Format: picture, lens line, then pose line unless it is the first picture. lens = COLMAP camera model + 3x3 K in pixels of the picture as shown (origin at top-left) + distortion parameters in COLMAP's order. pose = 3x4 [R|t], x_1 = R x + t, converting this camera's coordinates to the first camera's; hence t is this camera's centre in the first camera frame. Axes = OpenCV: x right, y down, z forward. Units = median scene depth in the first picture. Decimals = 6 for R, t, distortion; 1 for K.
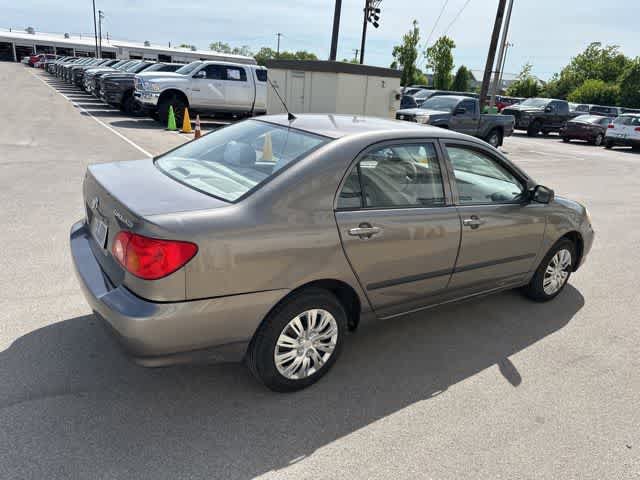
lens RADIAL K [[450.5, 0, 320.4], [0, 450.5, 242.3], [0, 0, 1]] dist [0.021140, -0.019401]
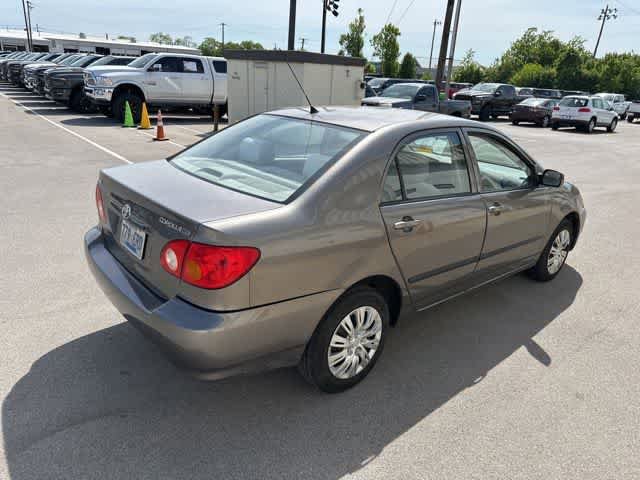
lens RADIAL K [[450.5, 0, 319.5], [0, 450.5, 241.7], [0, 0, 1]] dist [0.021140, -0.019401]
pose [[0.993582, -0.059472, 0.096216, -0.121996], [0.057594, 0.998094, 0.022179, -0.012437], [-0.097352, -0.016495, 0.995113, 0.020708]]
